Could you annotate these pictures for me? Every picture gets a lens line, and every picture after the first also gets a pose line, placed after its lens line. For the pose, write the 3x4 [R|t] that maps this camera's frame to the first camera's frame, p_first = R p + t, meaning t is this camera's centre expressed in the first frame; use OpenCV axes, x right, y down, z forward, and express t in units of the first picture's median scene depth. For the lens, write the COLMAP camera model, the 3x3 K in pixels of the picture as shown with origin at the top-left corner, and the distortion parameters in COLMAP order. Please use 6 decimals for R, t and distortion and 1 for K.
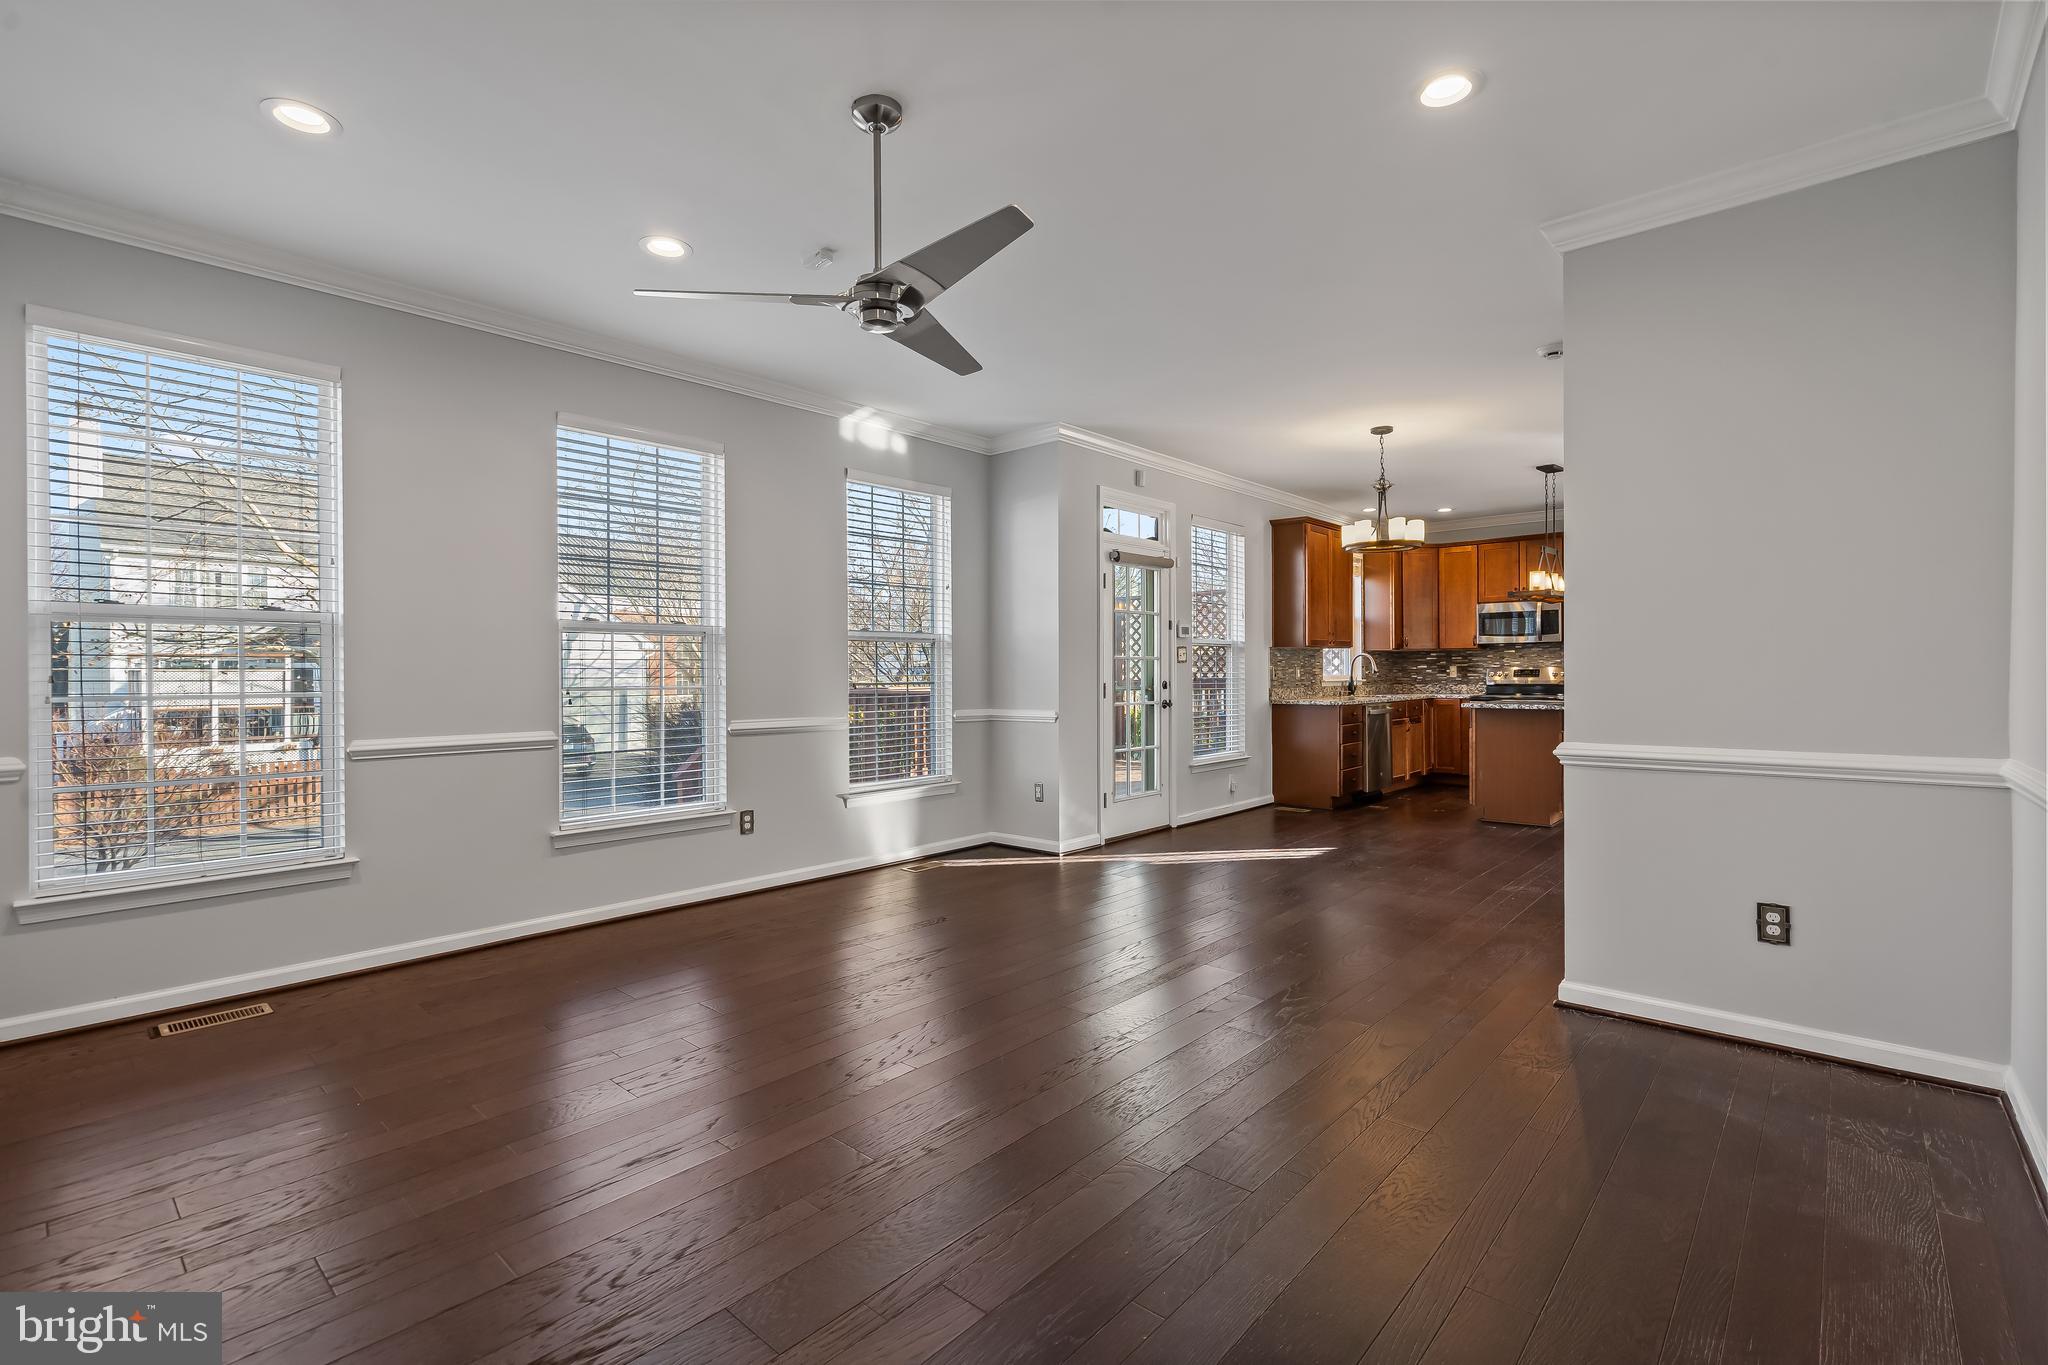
lens RADIAL K [[932.0, 0, 1016.5], [0, 932.0, 660.4], [0, 0, 1]] dist [0.001463, -0.000628]
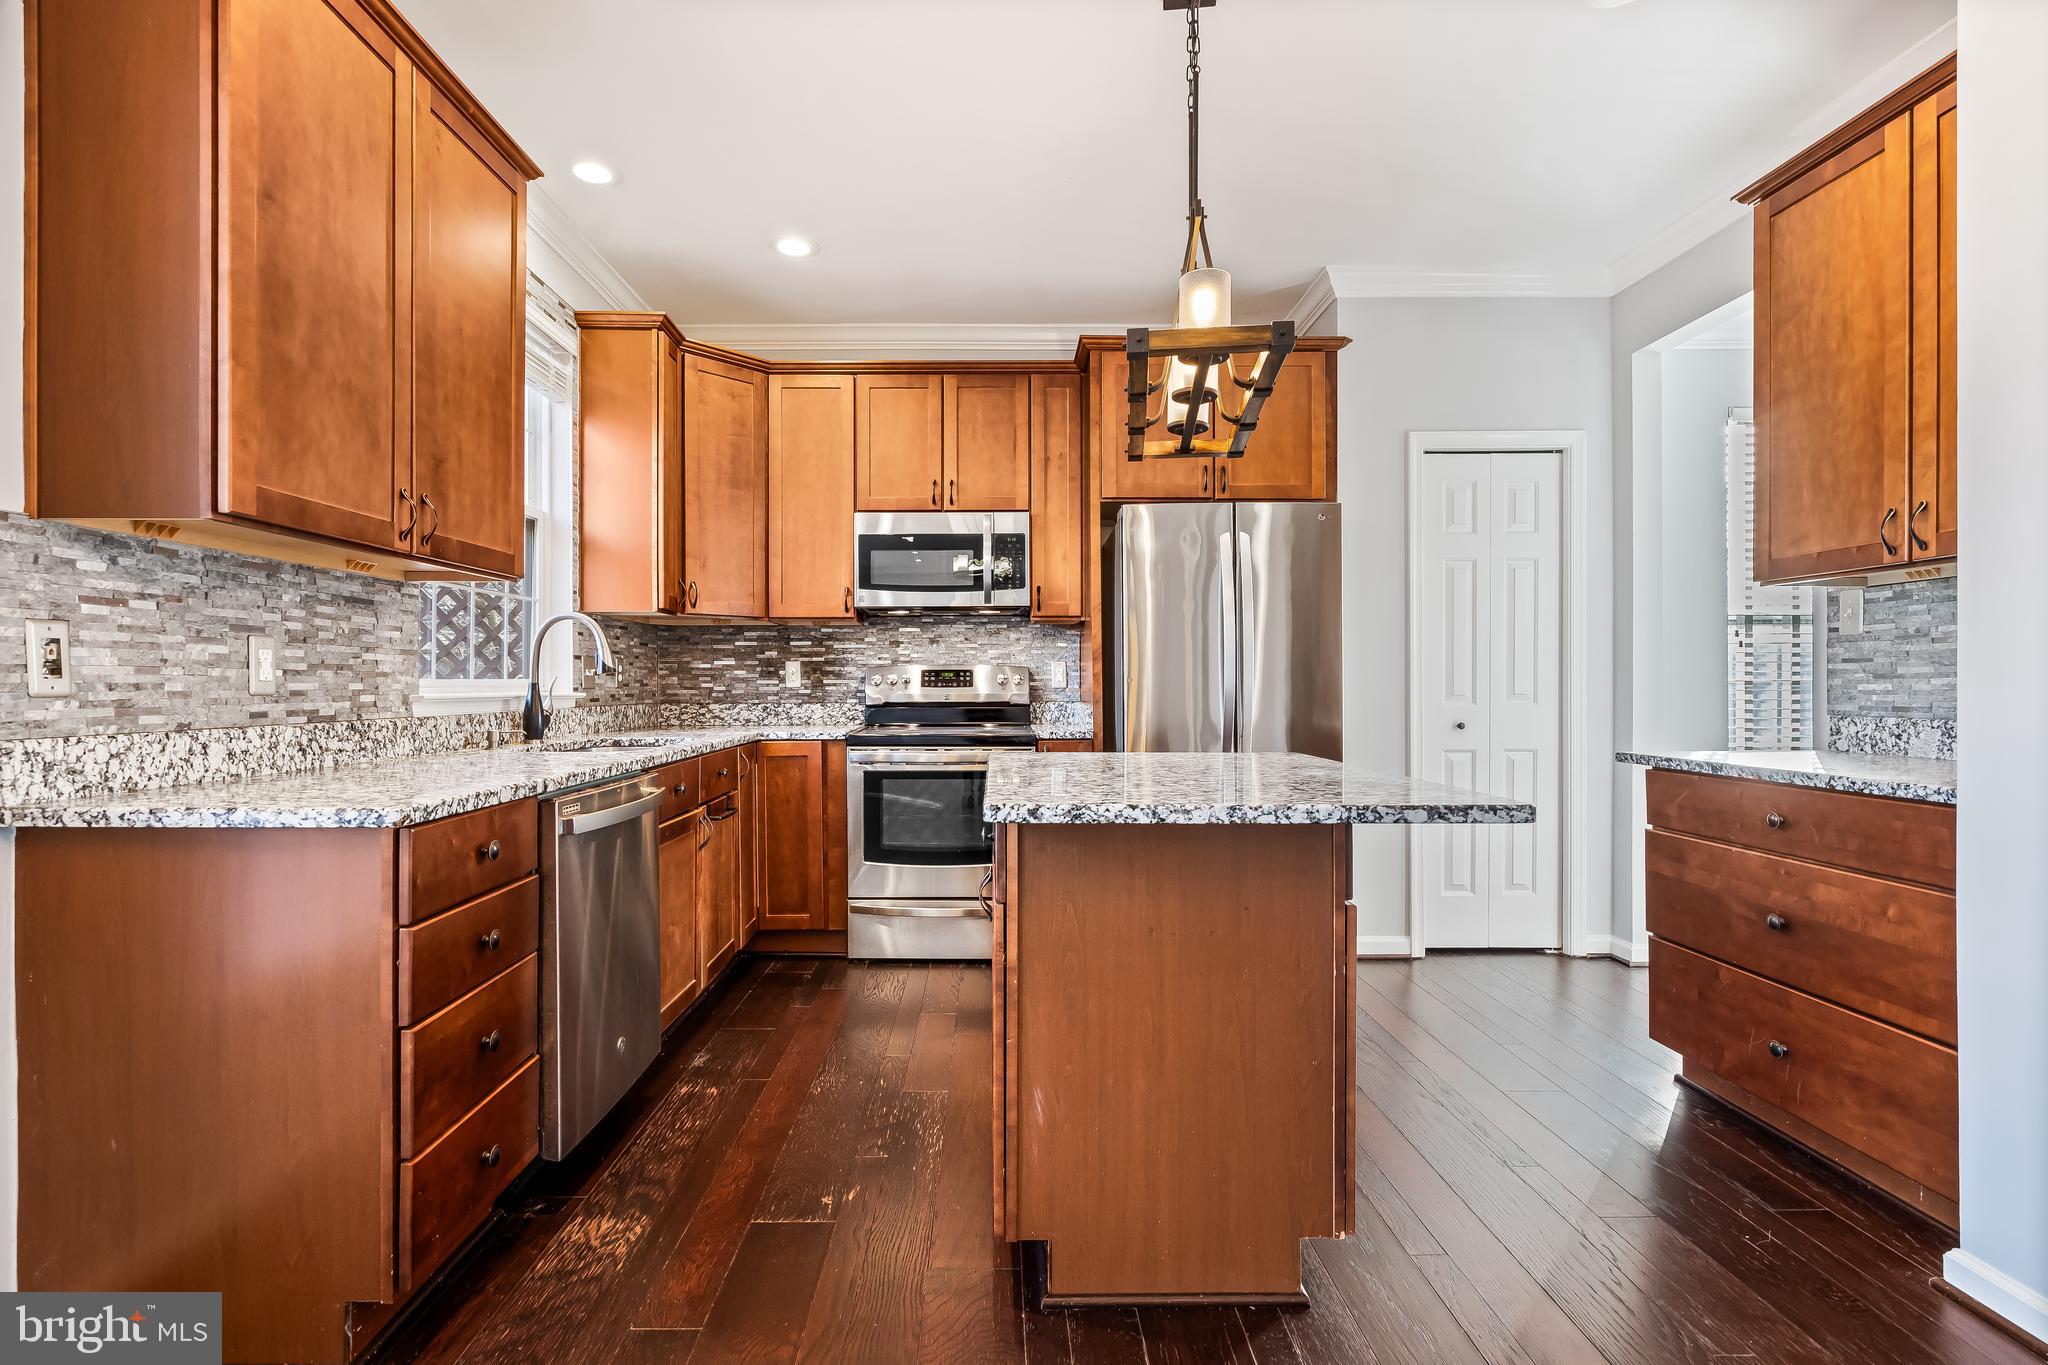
lens RADIAL K [[967.6, 0, 1011.8], [0, 967.6, 684.3], [0, 0, 1]] dist [0.002700, 0.000731]
pose [[0.733766, 0.002029, 0.679399, 0.245300], [-0.007503, 0.999959, 0.005117, 0.014073], [-0.679361, -0.008853, 0.733751, 0.620741]]
